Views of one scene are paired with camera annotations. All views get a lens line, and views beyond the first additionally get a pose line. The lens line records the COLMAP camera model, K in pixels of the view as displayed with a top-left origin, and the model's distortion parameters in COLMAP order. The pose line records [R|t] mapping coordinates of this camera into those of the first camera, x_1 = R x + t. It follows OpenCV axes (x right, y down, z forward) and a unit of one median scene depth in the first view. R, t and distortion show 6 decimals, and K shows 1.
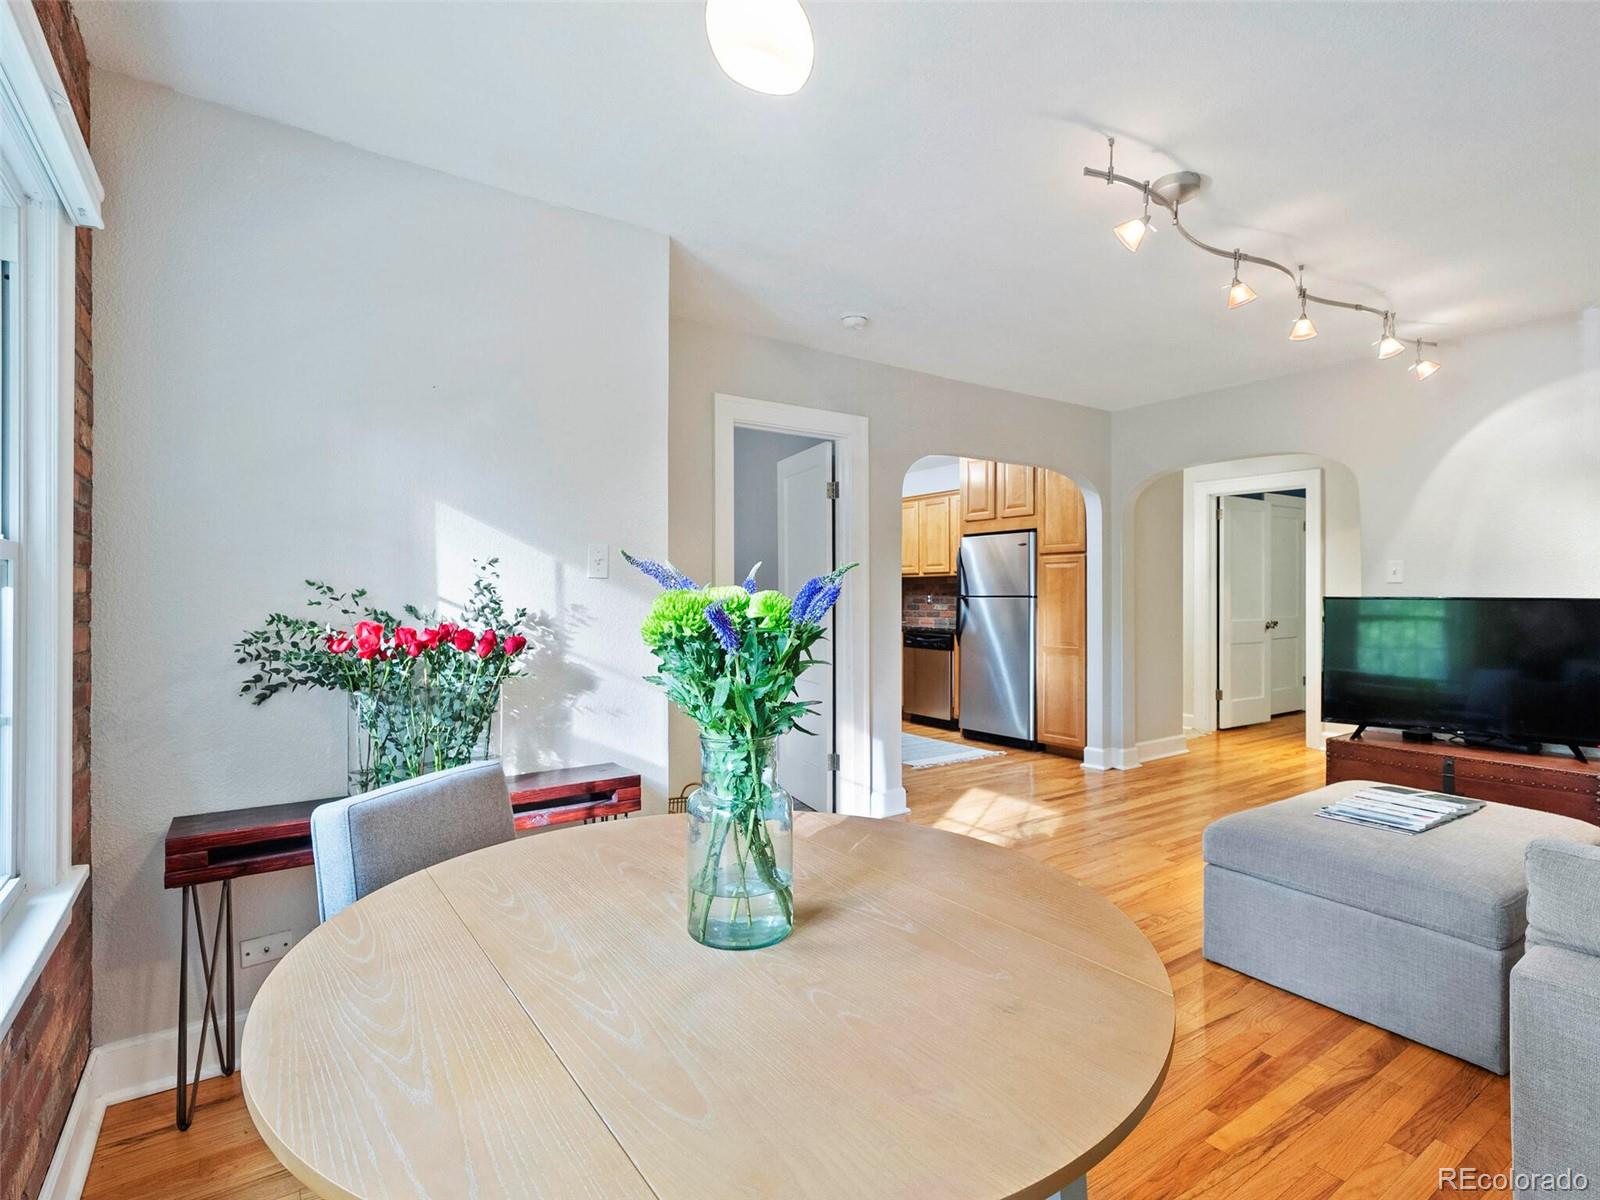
lens RADIAL K [[835.1, 0, 752.5], [0, 835.1, 594.1], [0, 0, 1]] dist [0.004186, 0.002154]
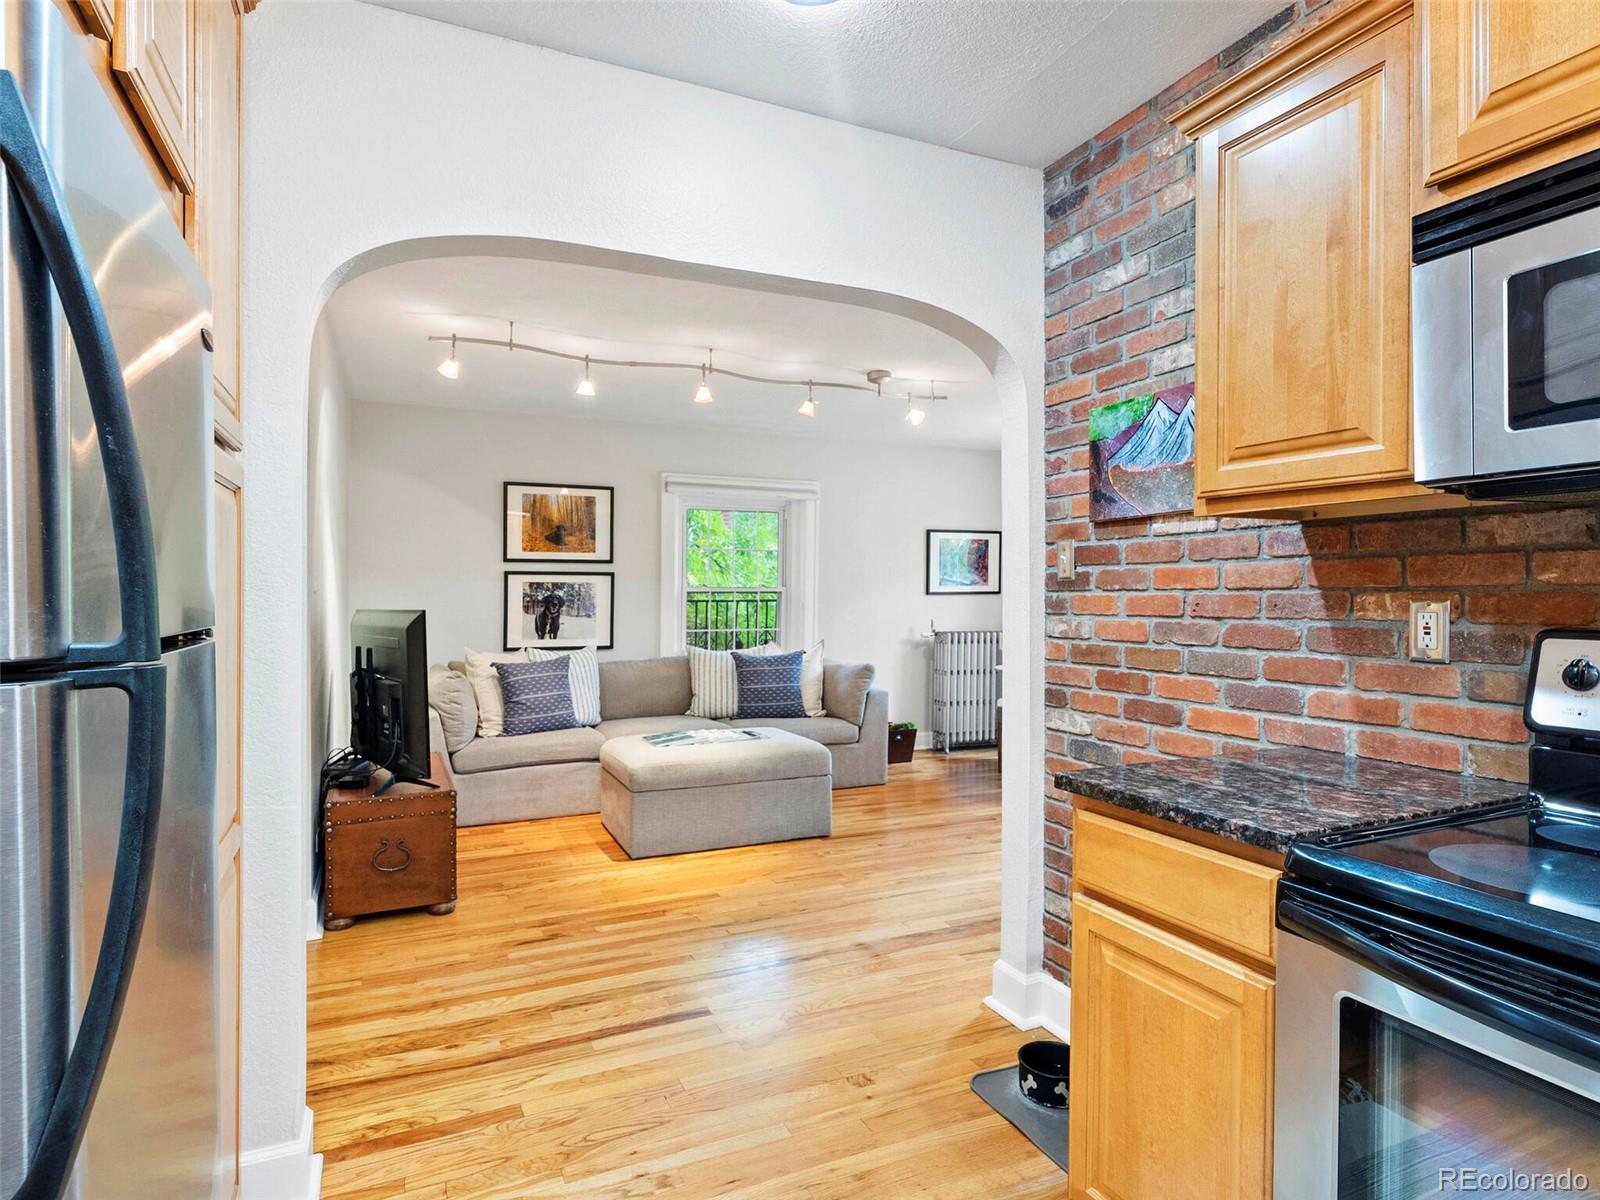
lens RADIAL K [[854.6, 0, 800.0], [0, 854.6, 600.0], [0, 0, 1]] dist [0.018545, -0.000576]
pose [[-0.989162, 0.008362, 0.146588, 0.178755], [0.008815, 0.999958, 0.002443, -0.003102], [-0.146562, 0.003709, -0.989195, 1.260873]]
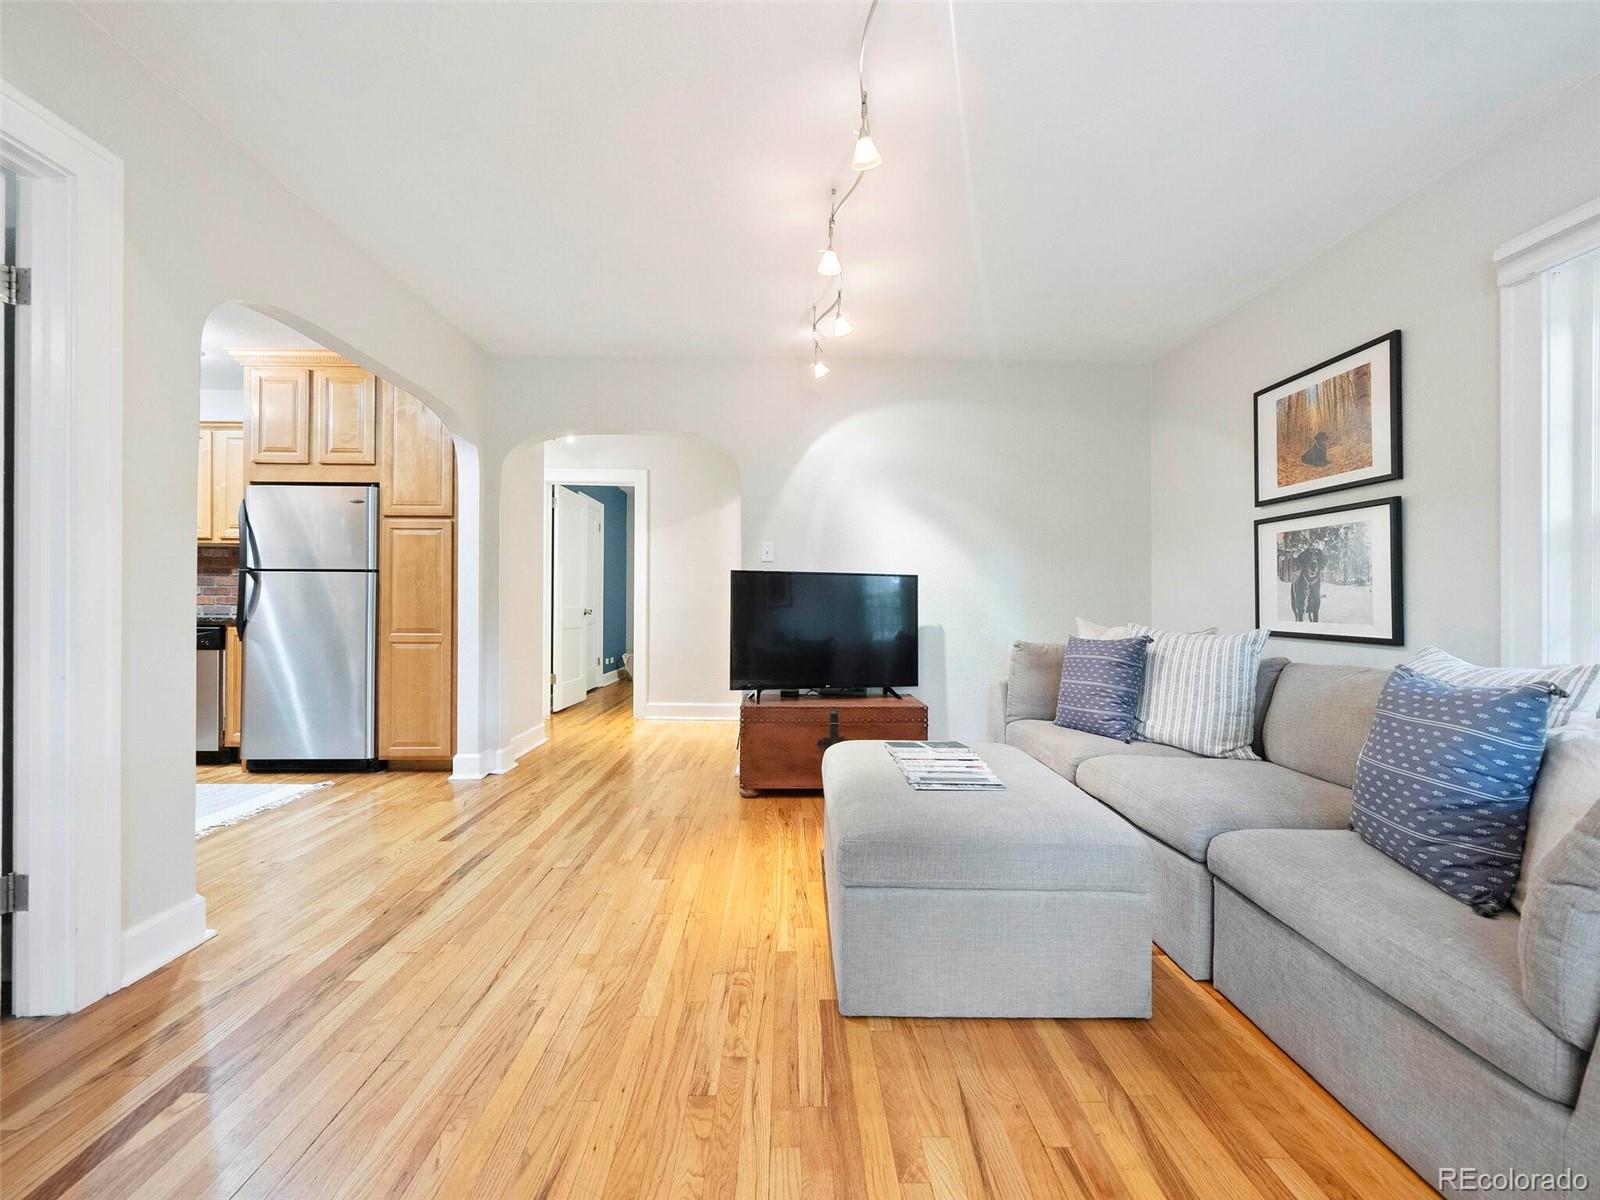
lens RADIAL K [[688.2, 0, 825.4], [0, 688.2, 606.2], [0, 0, 1]] dist [-0.002081, -0.000421]
pose [[0.507108, 0.002701, 0.861879, 0.002189], [-0.006647, 0.999978, 0.000777, 0.034527], [-0.861857, -0.006123, 0.507114, 0.345758]]
